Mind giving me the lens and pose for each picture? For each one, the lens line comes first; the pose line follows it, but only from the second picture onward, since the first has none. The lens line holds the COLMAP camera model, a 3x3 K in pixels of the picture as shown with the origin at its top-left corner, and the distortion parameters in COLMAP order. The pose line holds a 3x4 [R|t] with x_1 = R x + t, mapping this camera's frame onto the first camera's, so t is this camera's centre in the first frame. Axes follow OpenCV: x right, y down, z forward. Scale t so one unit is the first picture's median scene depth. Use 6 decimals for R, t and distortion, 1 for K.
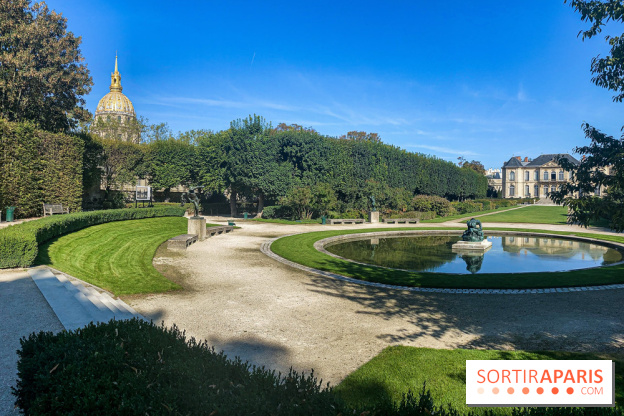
lens RADIAL K [[683.4, 0, 312.3], [0, 683.4, 224.0], [0, 0, 1]] dist [0.005084, -0.027692]
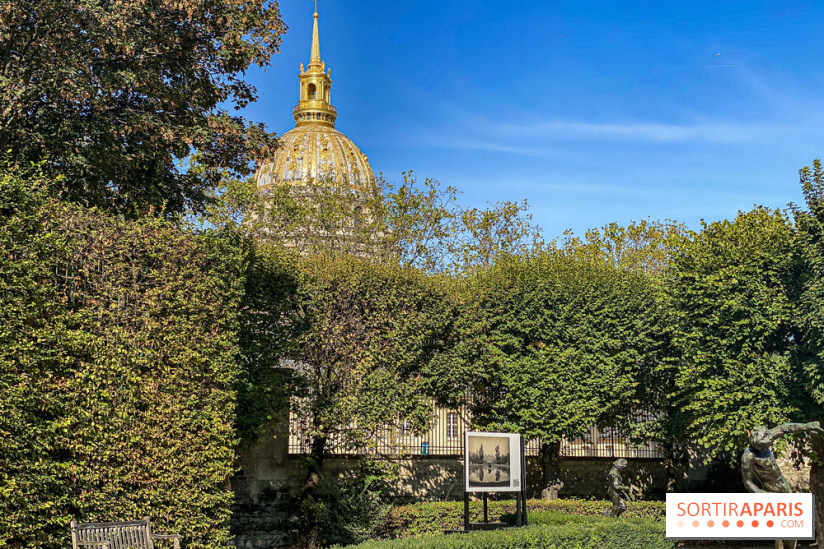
lens RADIAL K [[1176.3, 0, 412.0], [0, 1176.3, 274.5], [0, 0, 1]] dist [0.137773, -0.156547]
pose [[0.996491, -0.035942, -0.075594, -0.231083], [0.019998, 0.979191, -0.201953, -0.025862], [0.081279, 0.199733, 0.976474, 0.565868]]
